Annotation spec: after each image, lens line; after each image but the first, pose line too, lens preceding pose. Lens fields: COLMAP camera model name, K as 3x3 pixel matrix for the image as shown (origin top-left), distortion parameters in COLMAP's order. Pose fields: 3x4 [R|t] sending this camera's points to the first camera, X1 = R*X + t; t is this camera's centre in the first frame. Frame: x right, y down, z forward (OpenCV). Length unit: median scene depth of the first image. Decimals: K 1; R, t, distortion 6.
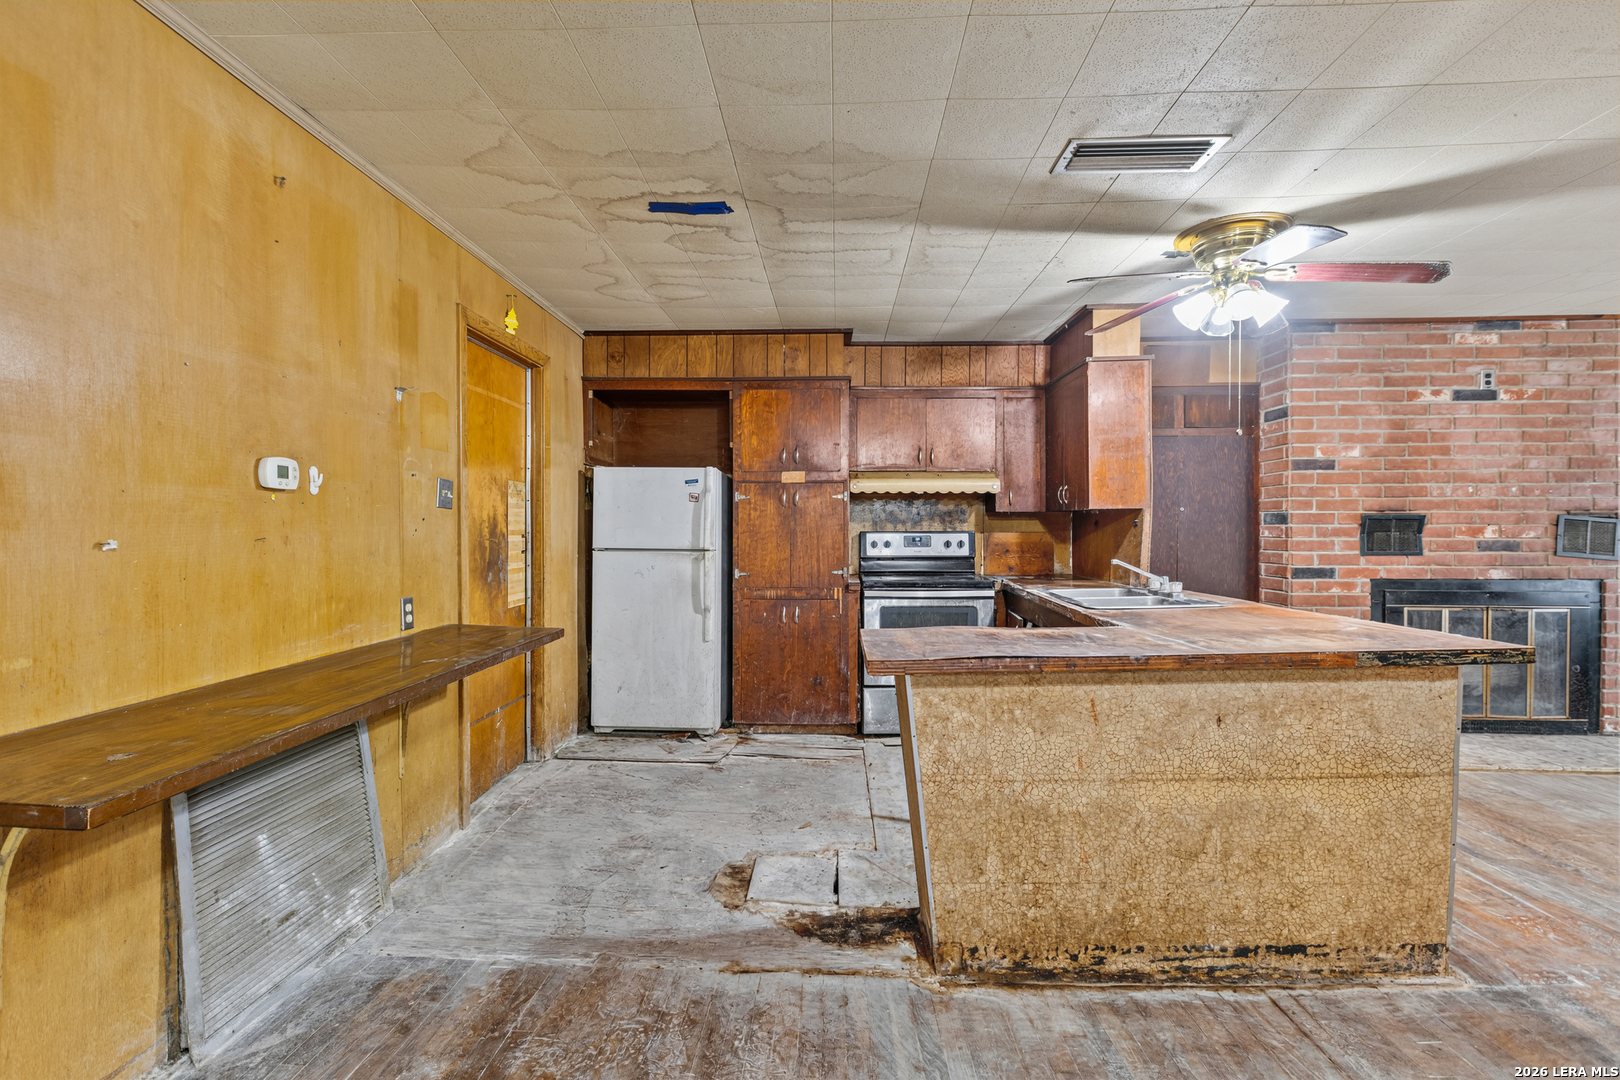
lens RADIAL K [[720.0, 0, 800.8], [0, 720.0, 532.9], [0, 0, 1]] dist [-0.000495, -0.000340]
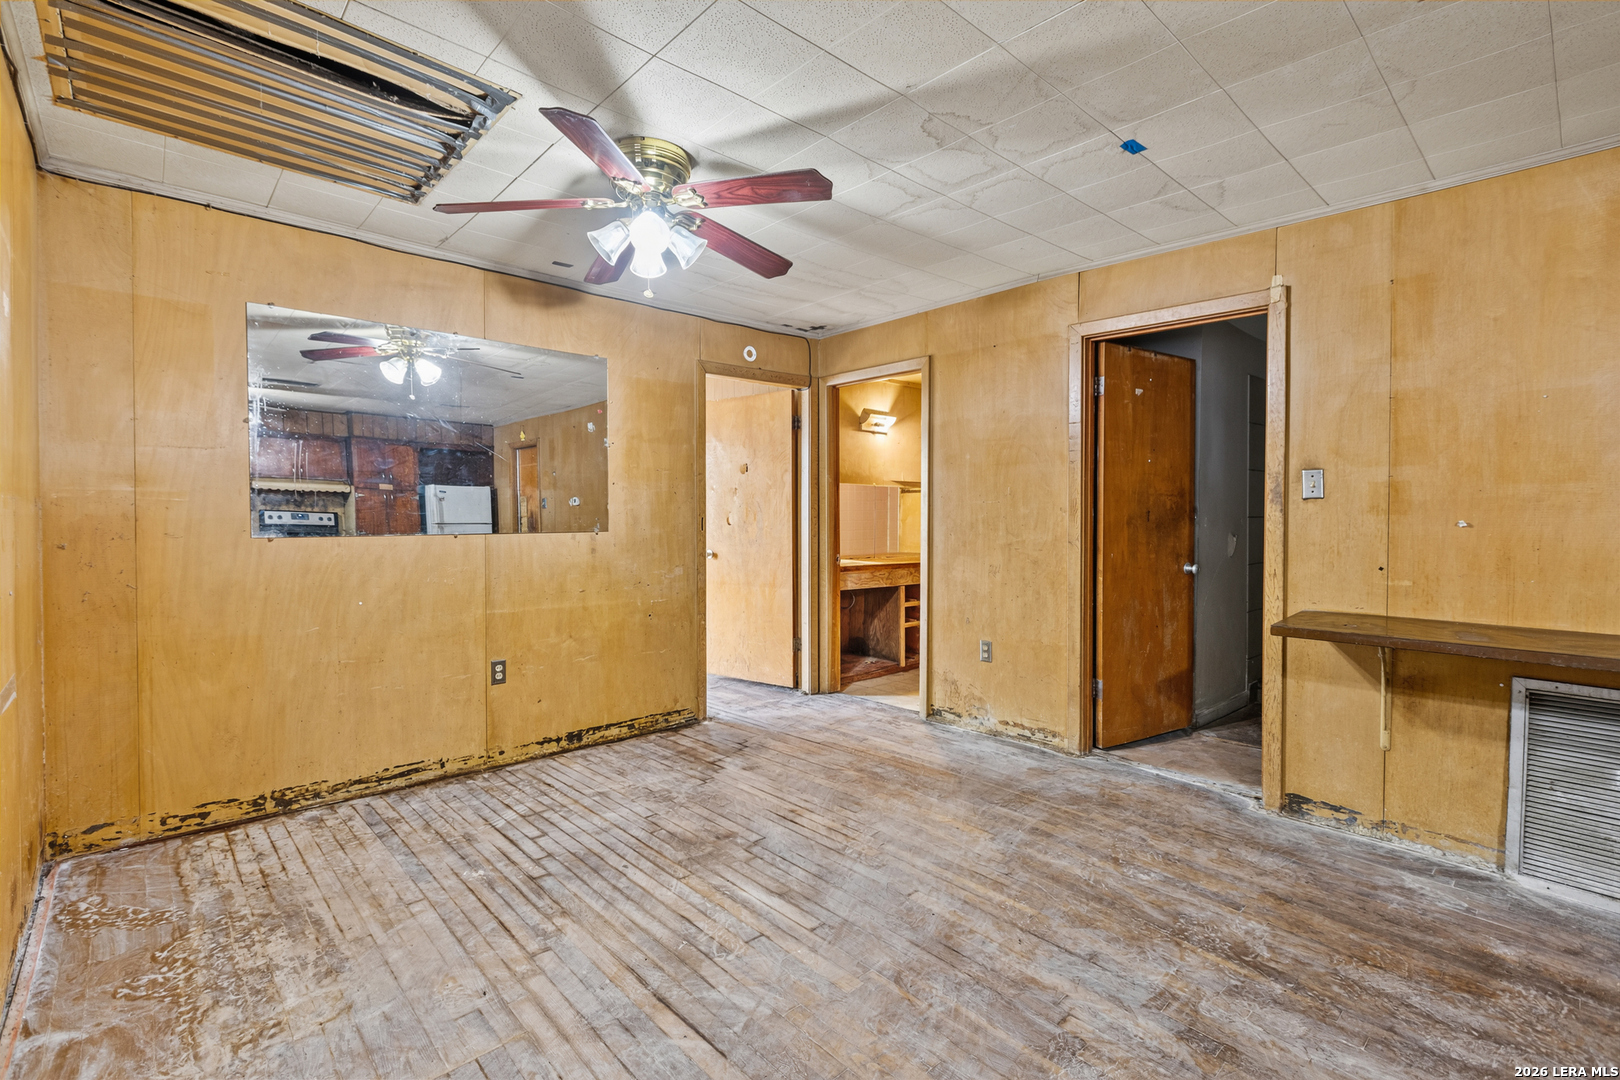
lens RADIAL K [[720.0, 0, 796.5], [0, 720.0, 530.5], [0, 0, 1]] dist [-0.000495, -0.000340]
pose [[-0.709580, 0.017689, -0.704403, 0.481337], [-0.003233, 0.999593, 0.028358, -0.003692], [0.704618, 0.022399, -0.709233, 0.399339]]
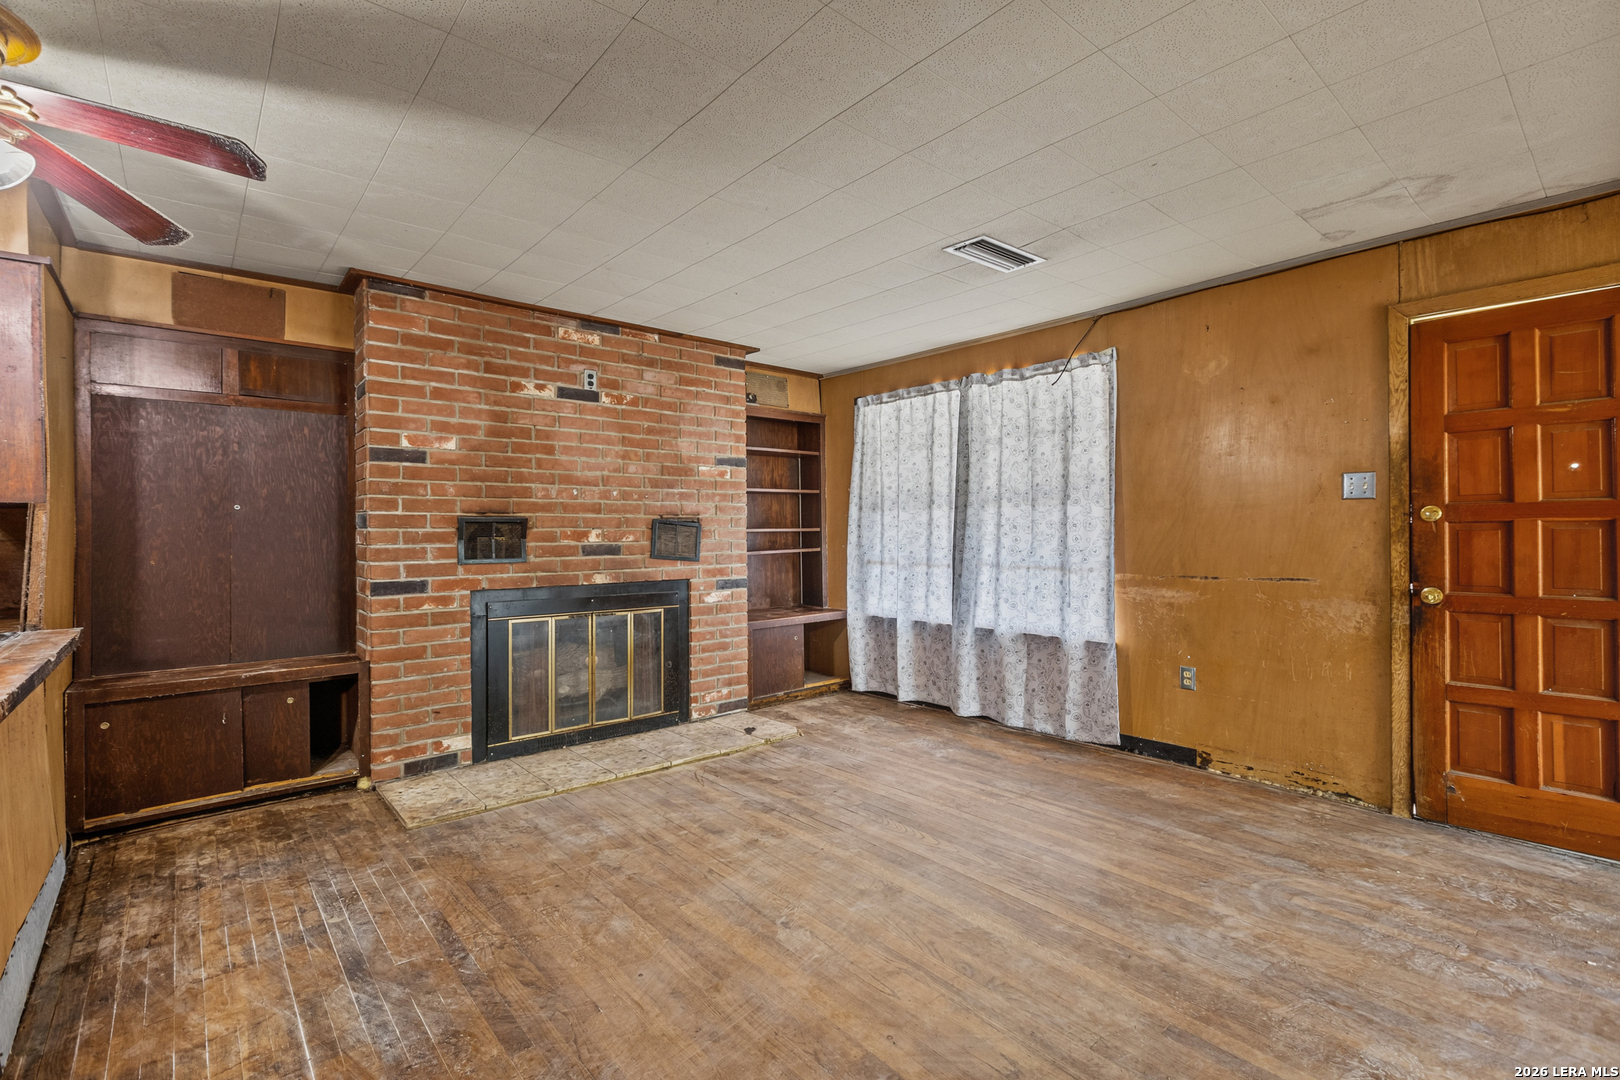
lens RADIAL K [[720.0, 0, 794.4], [0, 720.0, 533.7], [0, 0, 1]] dist [-0.000495, -0.000340]
pose [[0.733314, -0.005372, 0.679869, 0.489621], [0.007816, 0.999969, -0.000529, -0.001585], [-0.679845, 0.005702, 0.733334, 0.092891]]
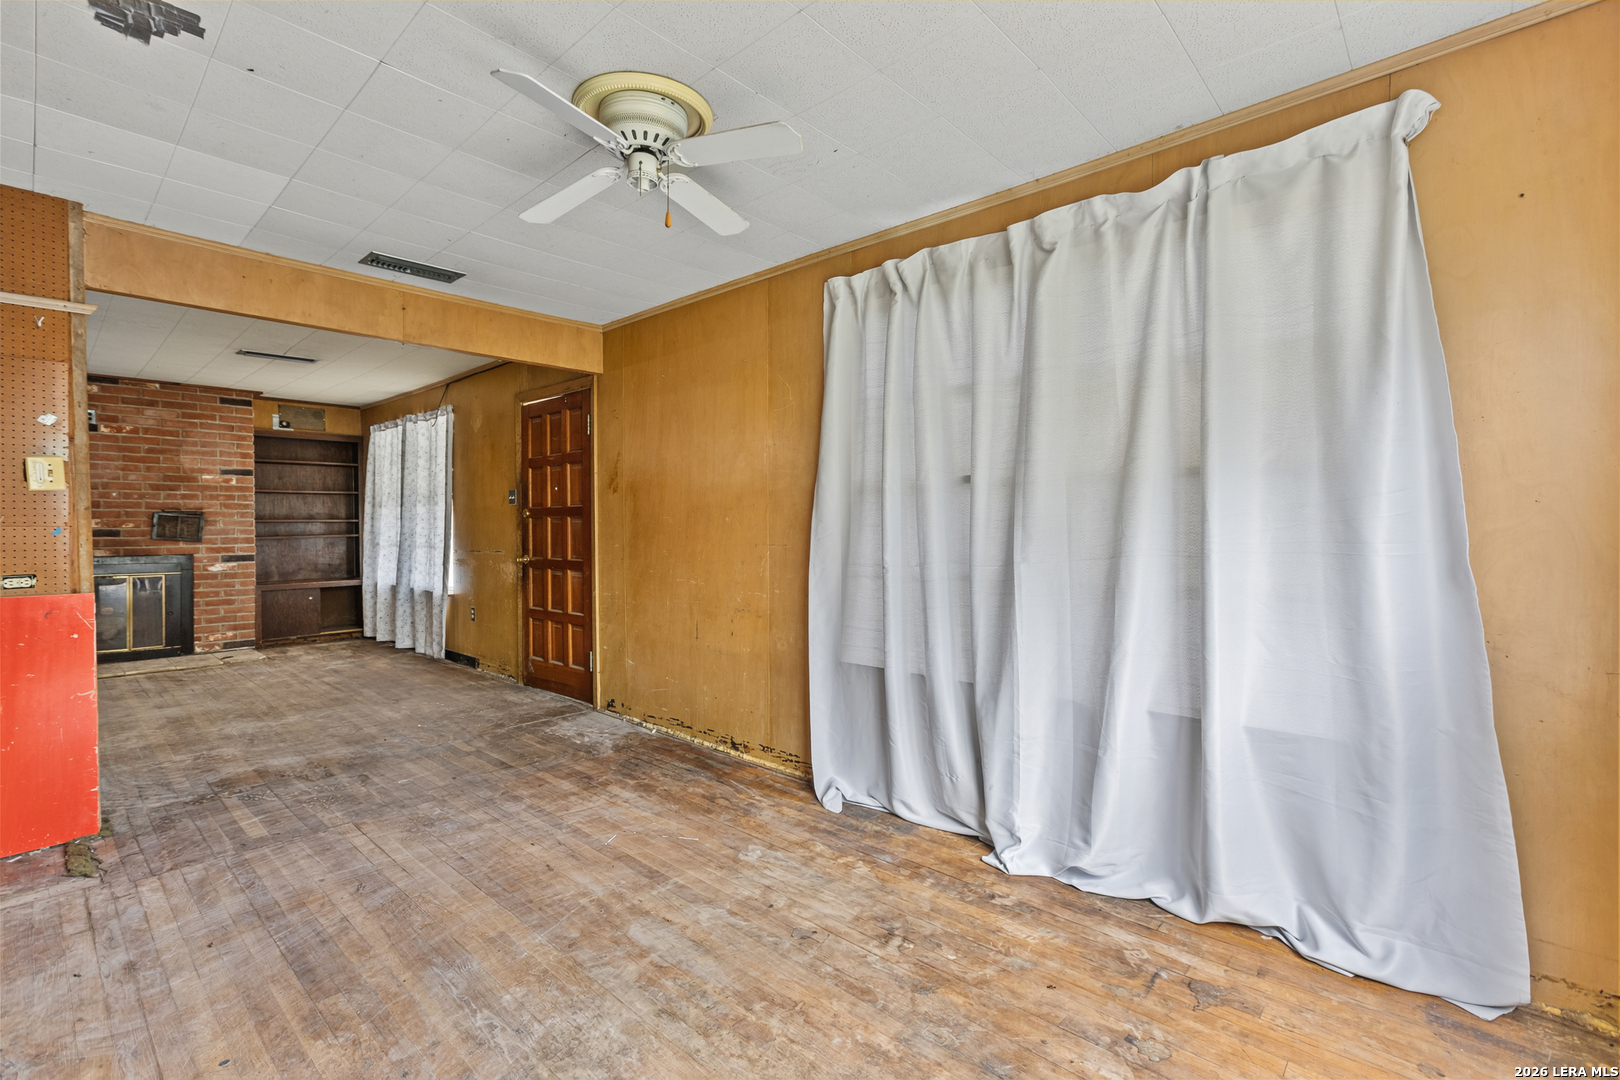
lens RADIAL K [[720.0, 0, 796.1], [0, 720.0, 532.8], [0, 0, 1]] dist [-0.000495, -0.000340]
pose [[0.648042, -0.008049, 0.761562, 0.773170], [0.001109, 0.999953, 0.009624, 0.005233], [-0.761604, -0.005392, 0.648020, -0.993574]]
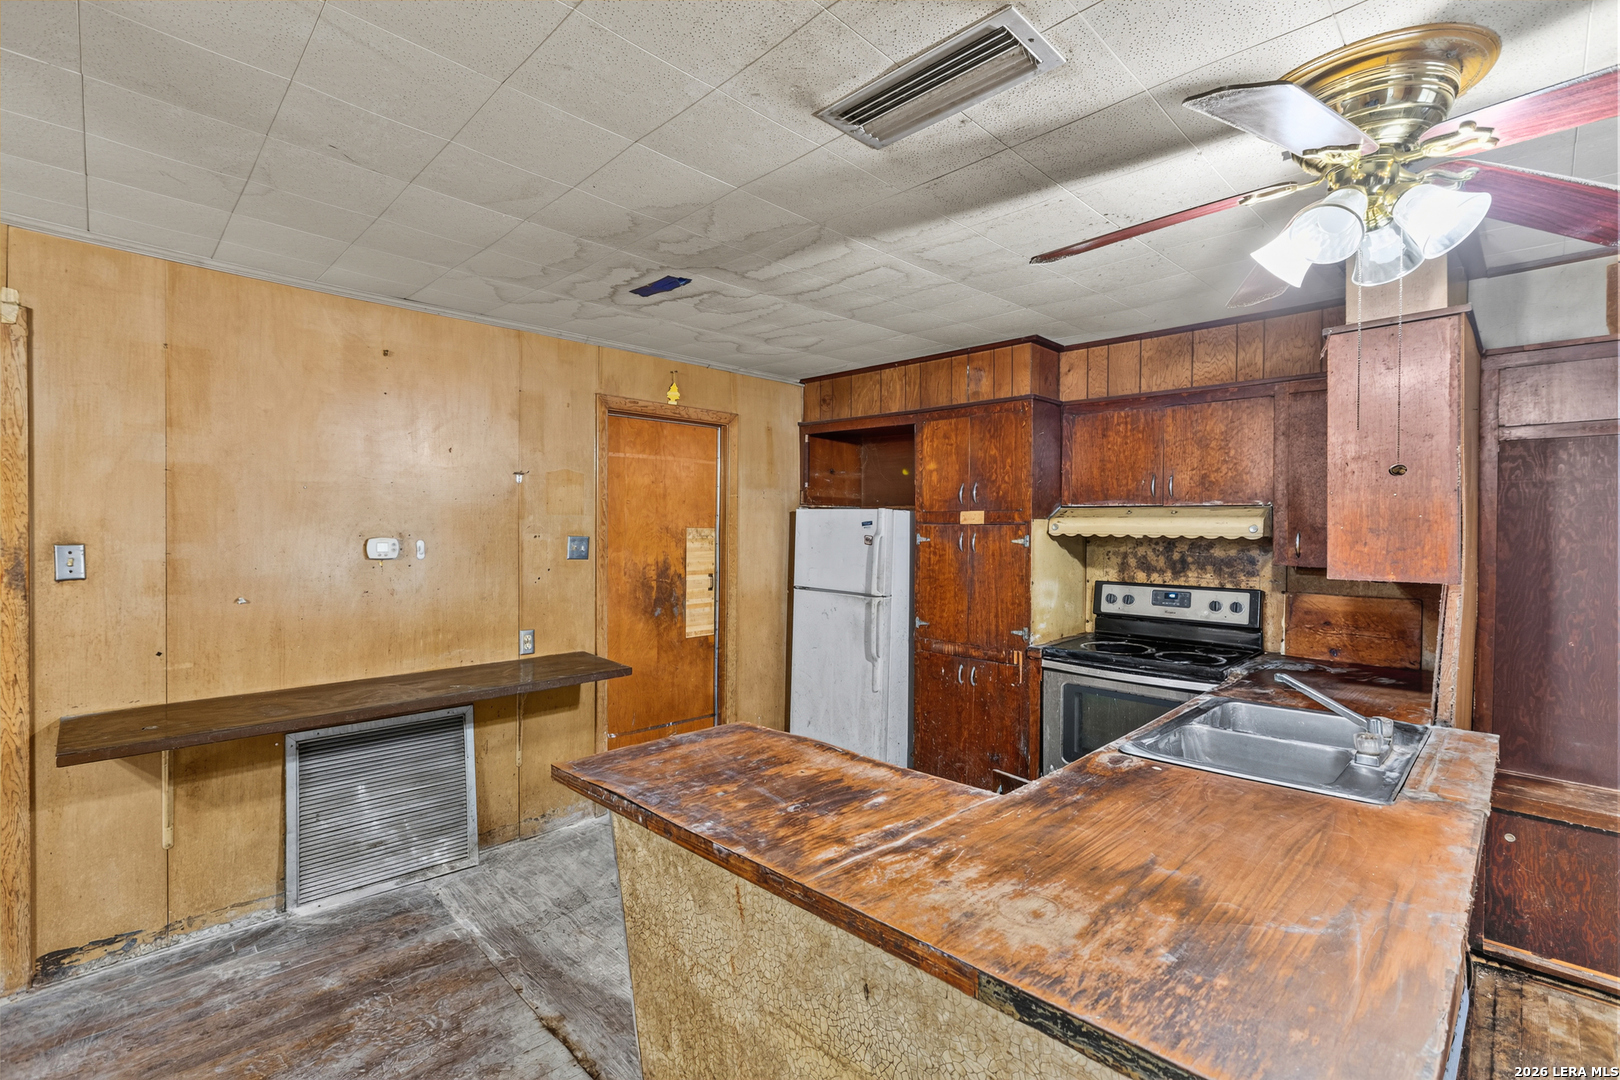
lens RADIAL K [[720.0, 0, 802.9], [0, 720.0, 531.1], [0, 0, 1]] dist [-0.000495, -0.000340]
pose [[0.733265, 0.011907, -0.679839, 0.446345], [-0.012797, 0.999911, 0.003710, -0.063937], [0.679823, 0.005979, 0.733352, 0.234619]]
